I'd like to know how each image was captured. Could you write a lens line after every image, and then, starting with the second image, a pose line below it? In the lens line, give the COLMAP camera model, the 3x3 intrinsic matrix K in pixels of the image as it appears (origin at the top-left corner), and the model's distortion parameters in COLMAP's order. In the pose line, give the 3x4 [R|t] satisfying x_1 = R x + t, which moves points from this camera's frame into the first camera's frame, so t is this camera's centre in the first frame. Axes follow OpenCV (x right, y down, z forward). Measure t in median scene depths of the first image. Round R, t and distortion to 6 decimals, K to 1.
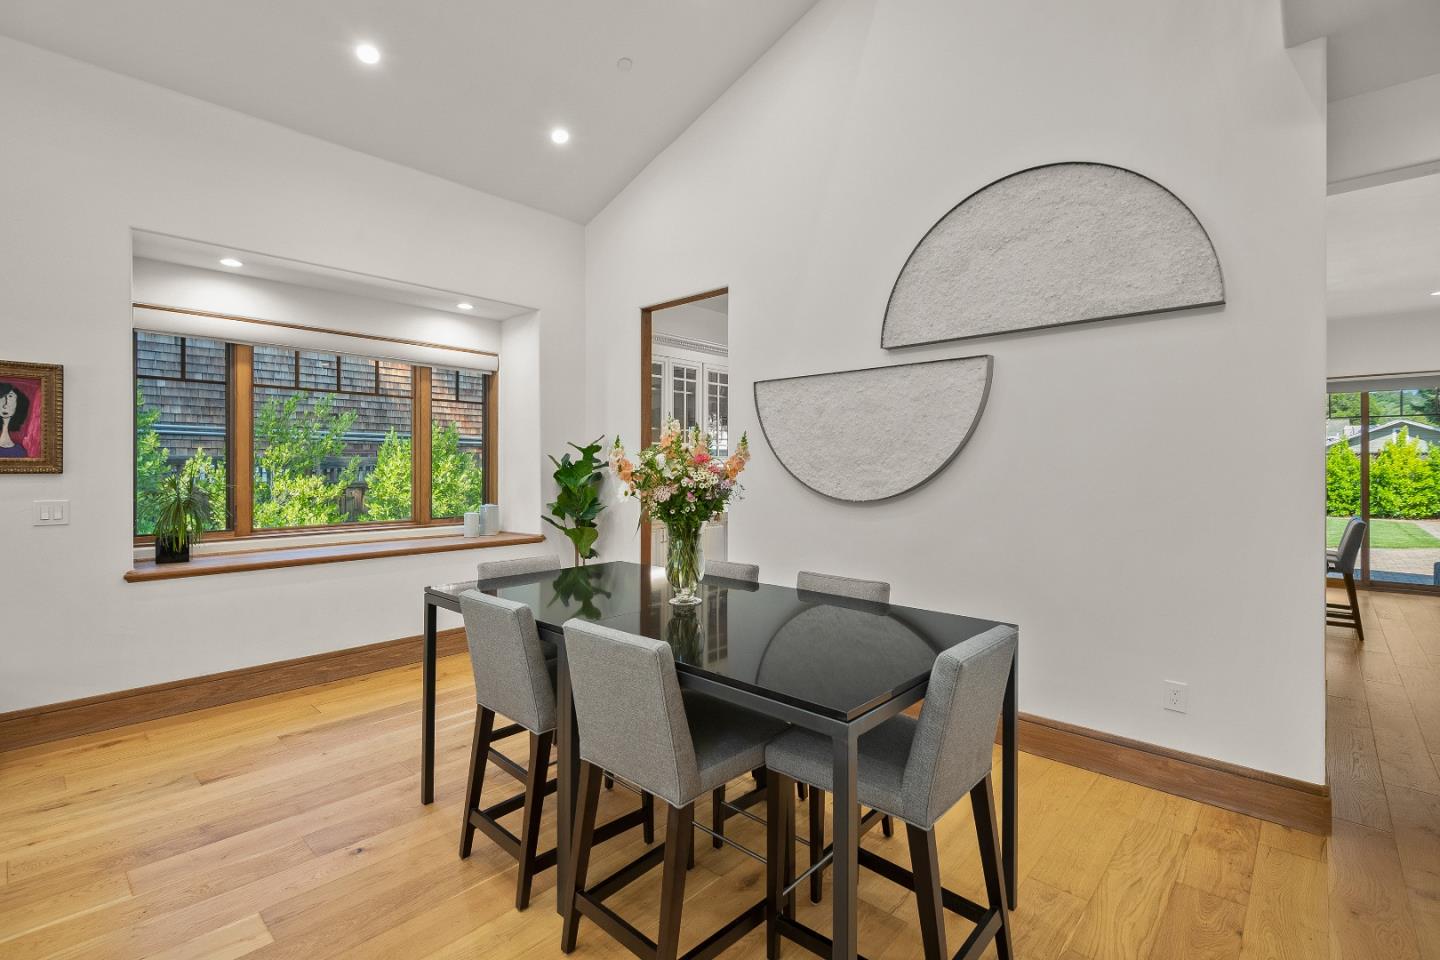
lens RADIAL K [[652.7, 0, 717.6], [0, 652.7, 461.5], [0, 0, 1]] dist [0.017086, -0.009679]
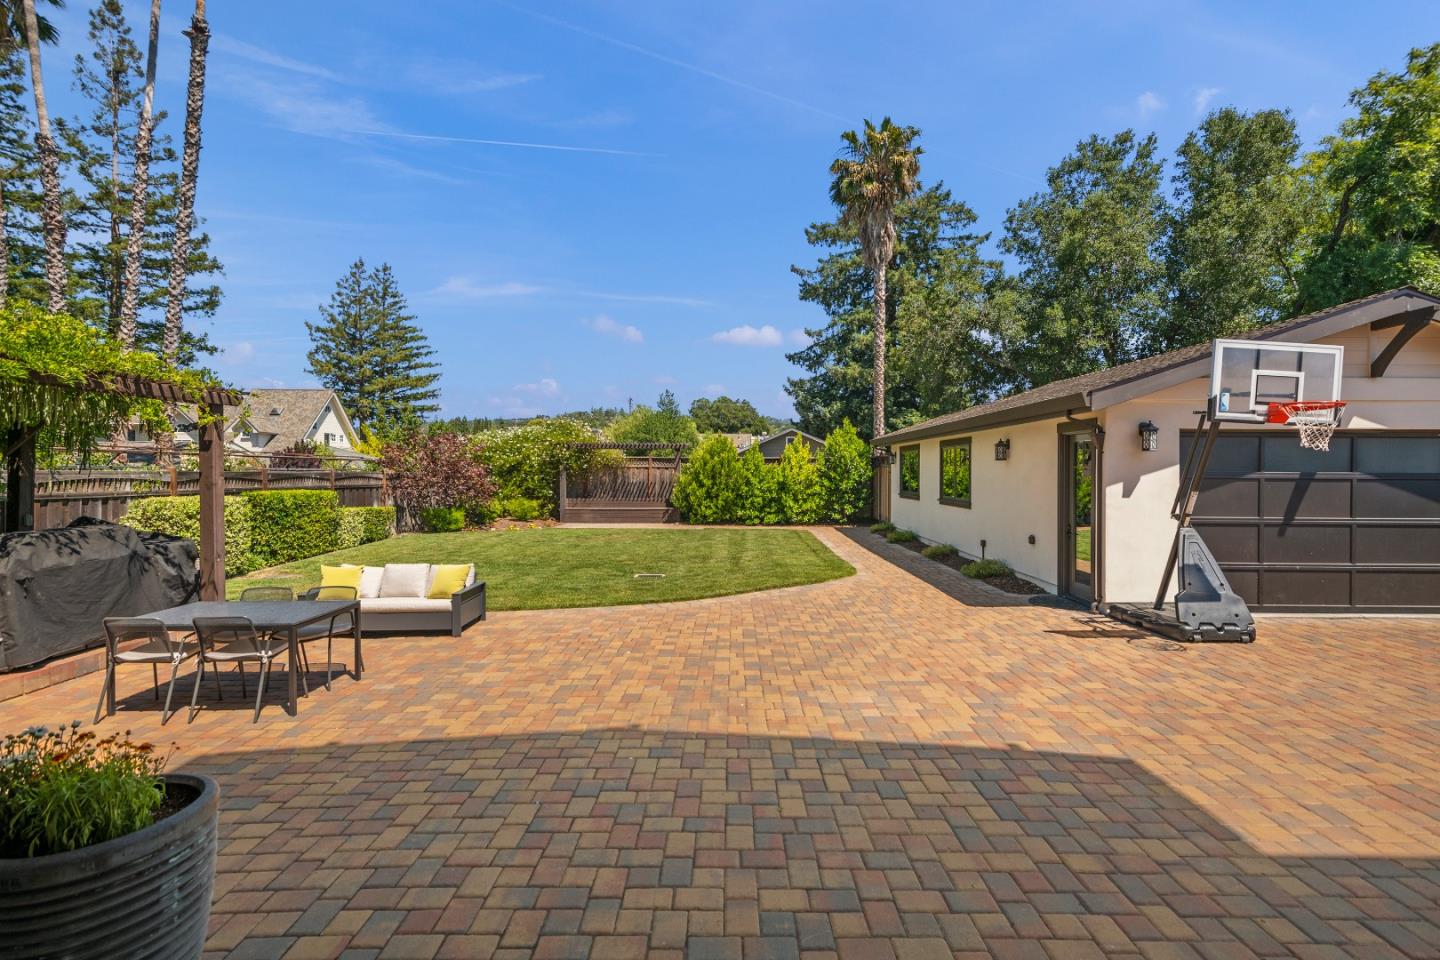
lens RADIAL K [[652.7, 0, 720.0], [0, 652.7, 473.8], [0, 0, 1]] dist [0.017086, -0.009679]
pose [[0.752694, -0.003907, 0.658359, 0.303433], [-0.004490, 0.999929, 0.011068, -0.001408], [-0.658355, -0.011287, 0.752623, 0.337261]]
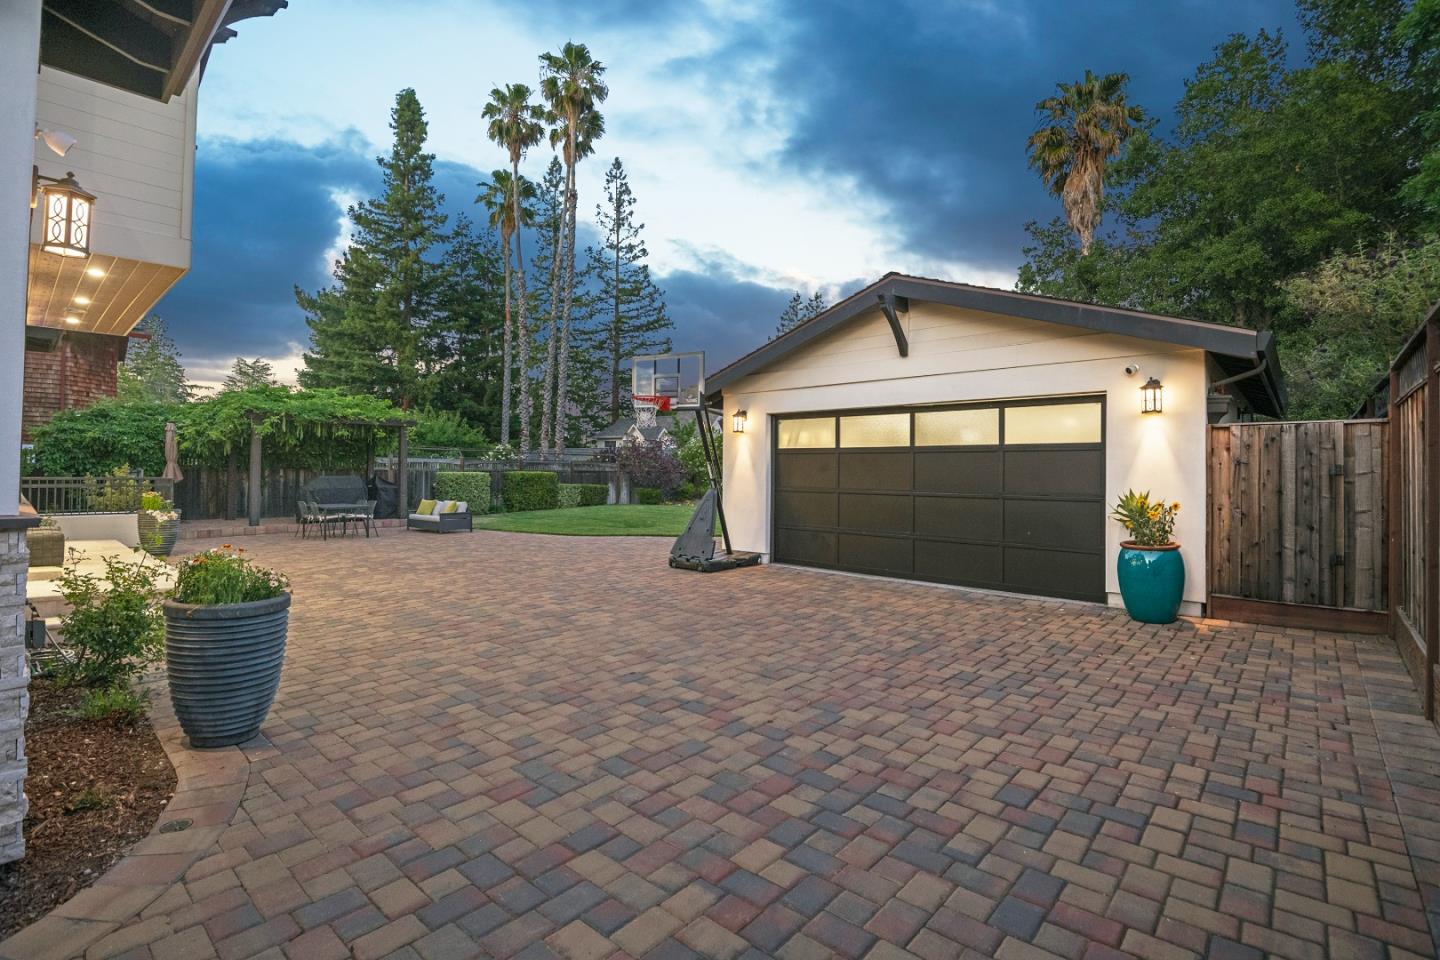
lens RADIAL K [[652.7, 0, 681.2], [0, 652.7, 455.3], [0, 0, 1]] dist [0.017086, -0.009679]
pose [[0.999709, 0.007992, -0.022755, 0.686535], [-0.008418, 0.999790, -0.018689, 0.014006], [0.022601, 0.018876, 0.999566, 0.000741]]
